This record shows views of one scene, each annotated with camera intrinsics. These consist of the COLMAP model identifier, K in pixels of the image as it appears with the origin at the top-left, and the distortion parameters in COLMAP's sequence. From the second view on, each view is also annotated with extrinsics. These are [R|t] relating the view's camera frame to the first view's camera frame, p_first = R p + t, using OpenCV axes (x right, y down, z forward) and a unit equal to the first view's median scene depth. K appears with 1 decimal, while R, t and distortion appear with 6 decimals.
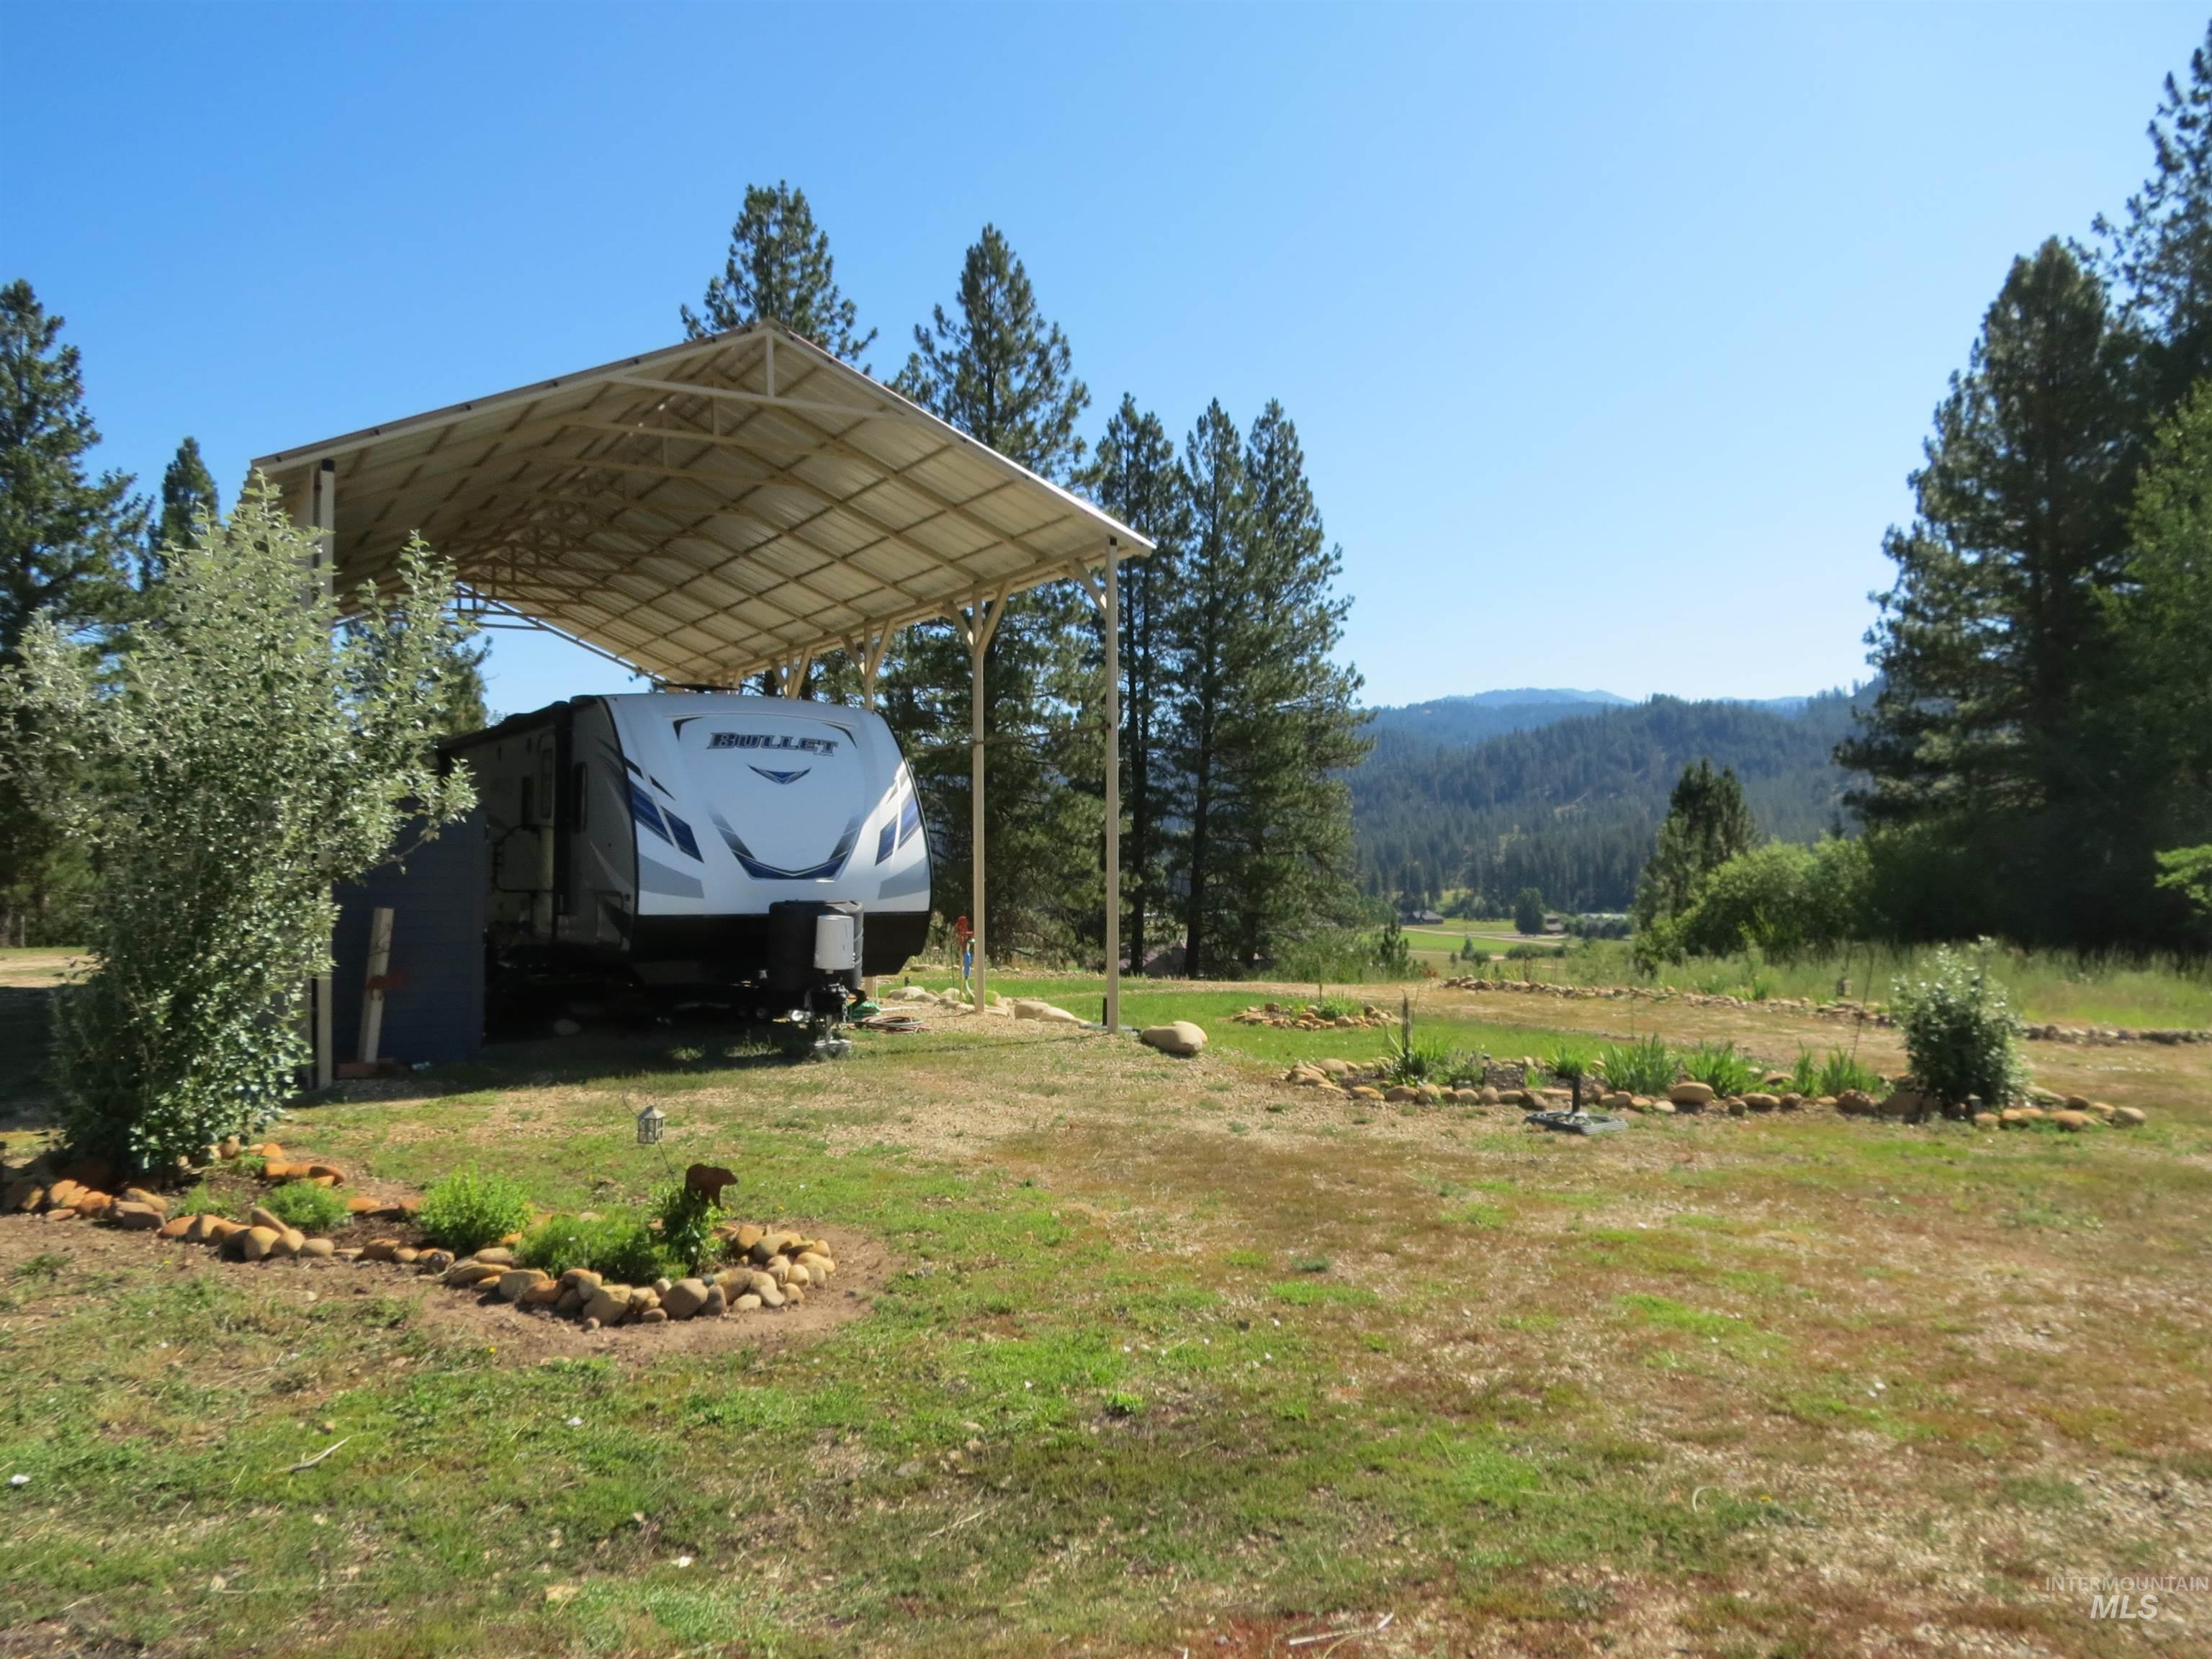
lens RADIAL K [[1589.3, 0, 1121.7], [0, 1589.3, 823.8], [0, 0, 1]] dist [-0.030924, 0.016094]
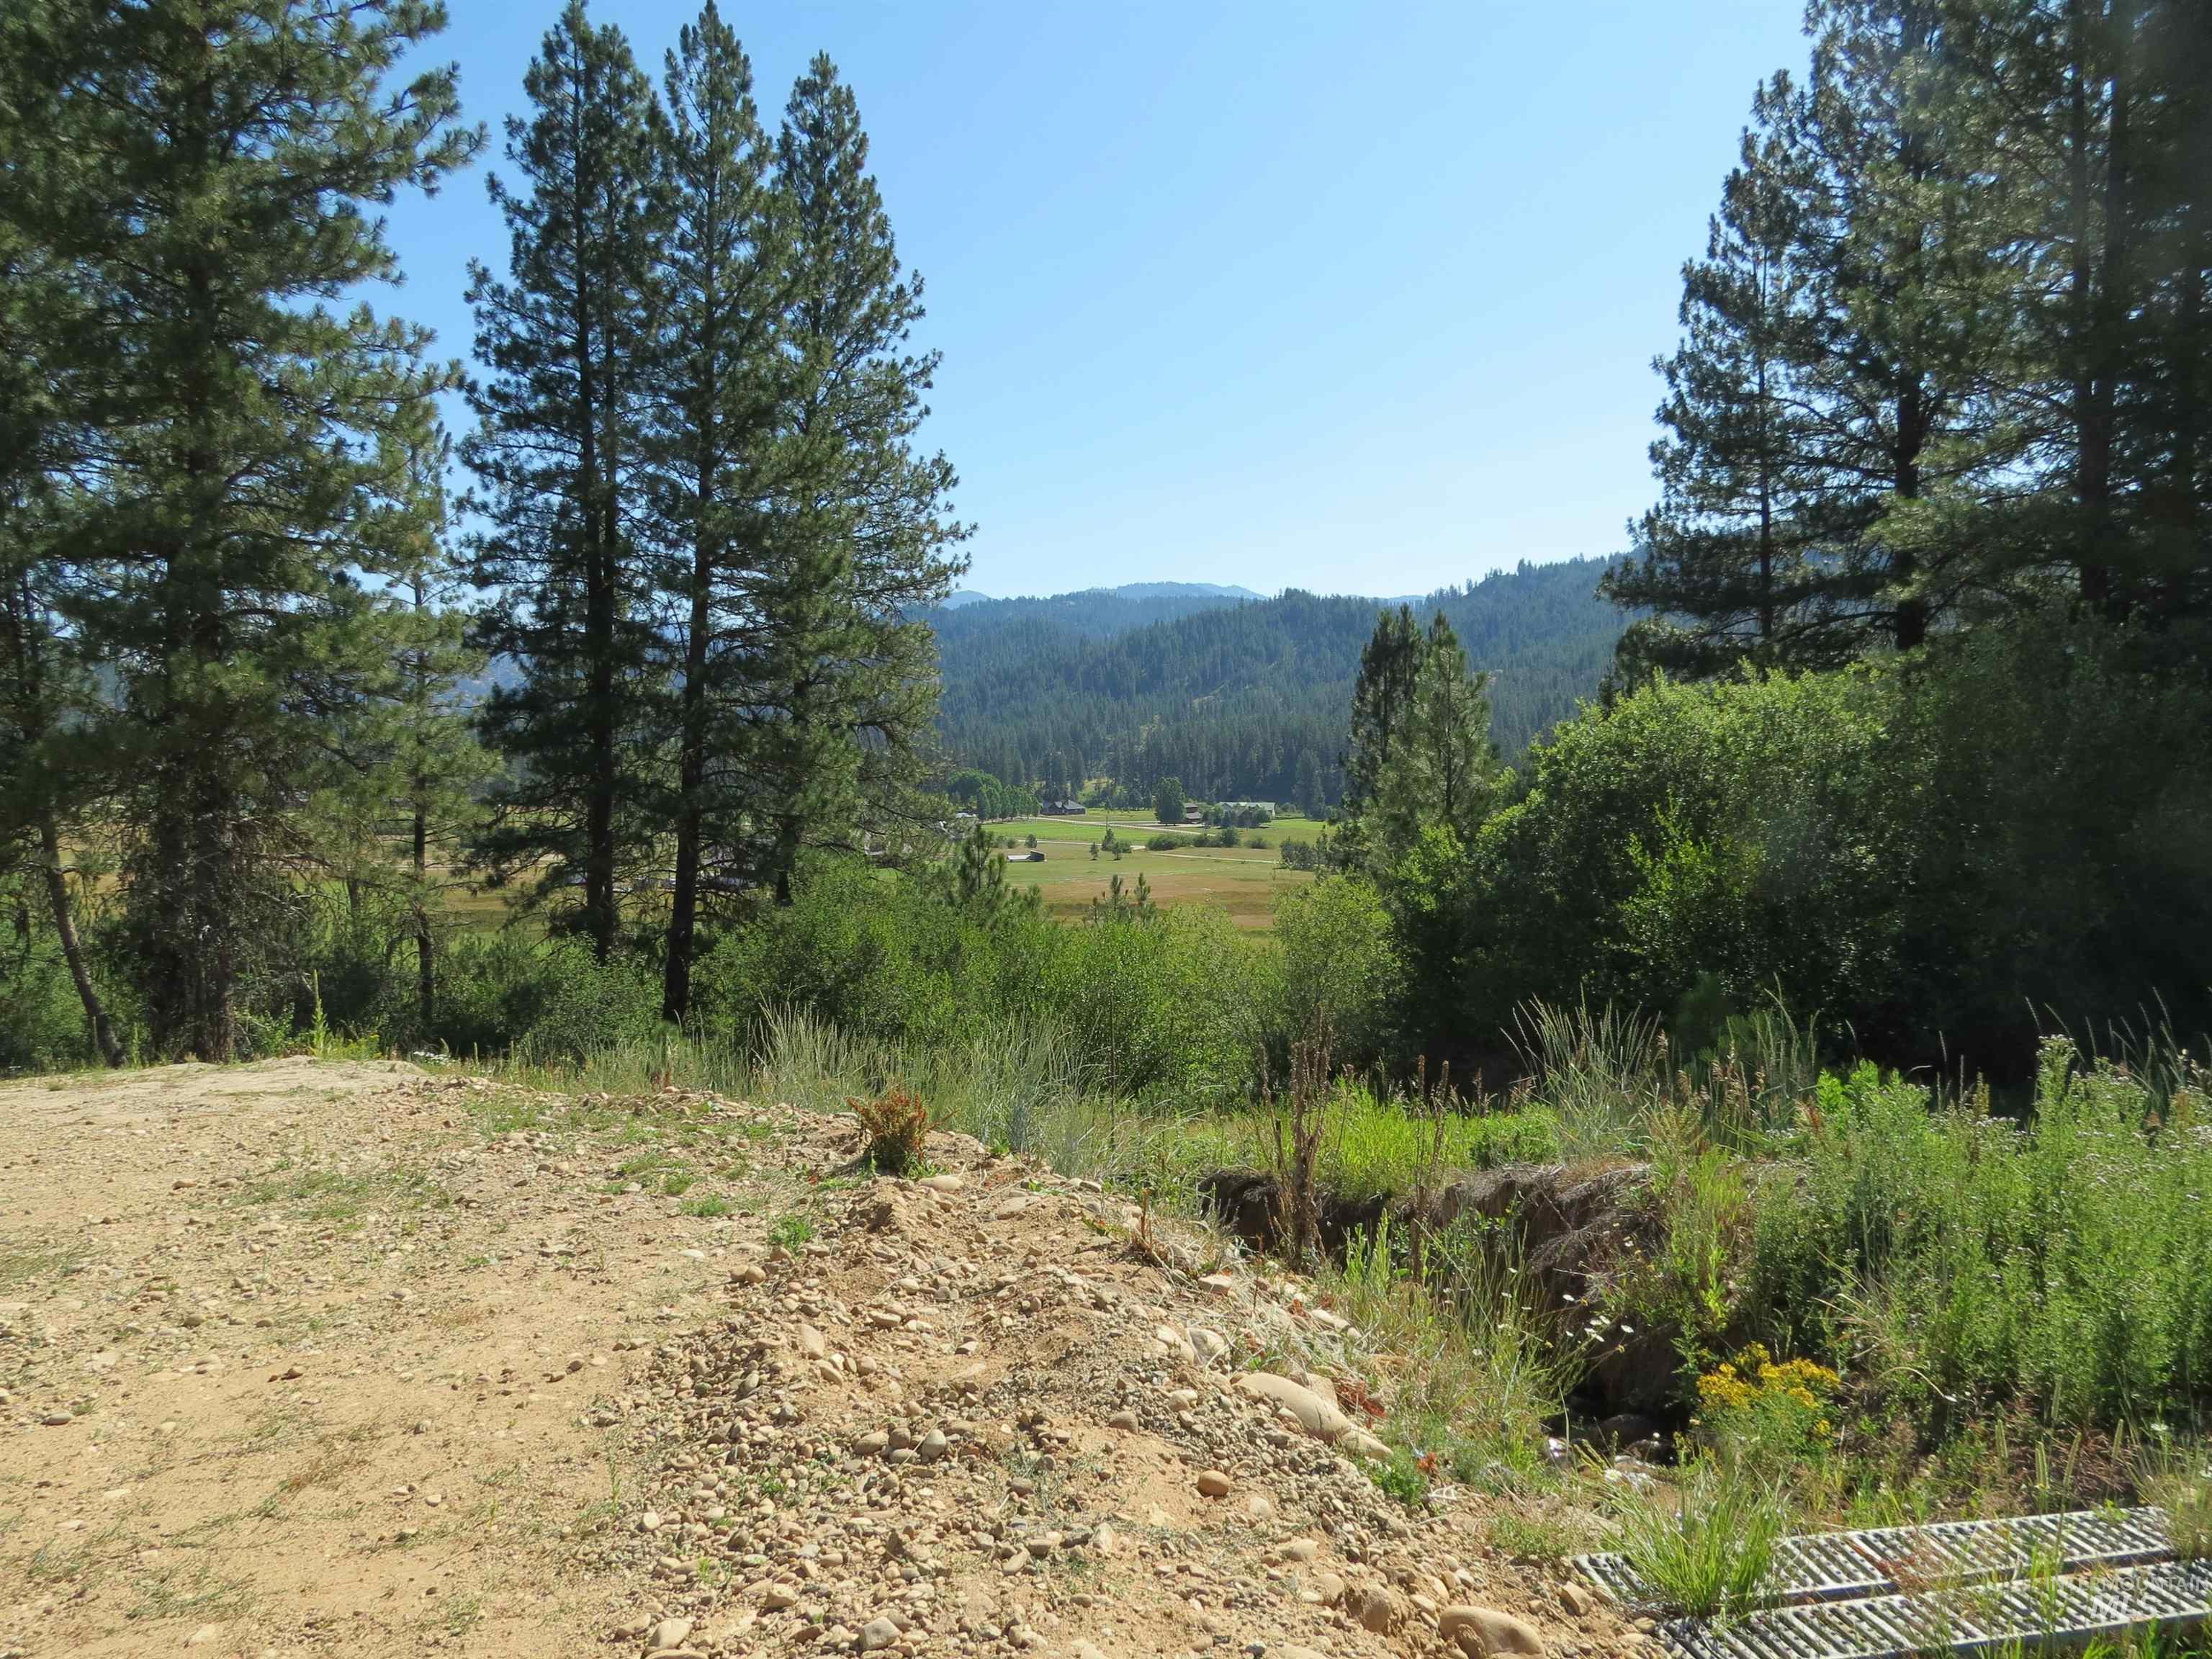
lens RADIAL K [[1589.3, 0, 1118.9], [0, 1589.3, 815.9], [0, 0, 1]] dist [-0.030924, 0.016094]
pose [[0.975828, -0.011853, 0.218217, 0.068585], [-0.002055, 0.997986, 0.063395, 0.013448], [-0.218529, -0.062311, 0.973839, 0.299408]]
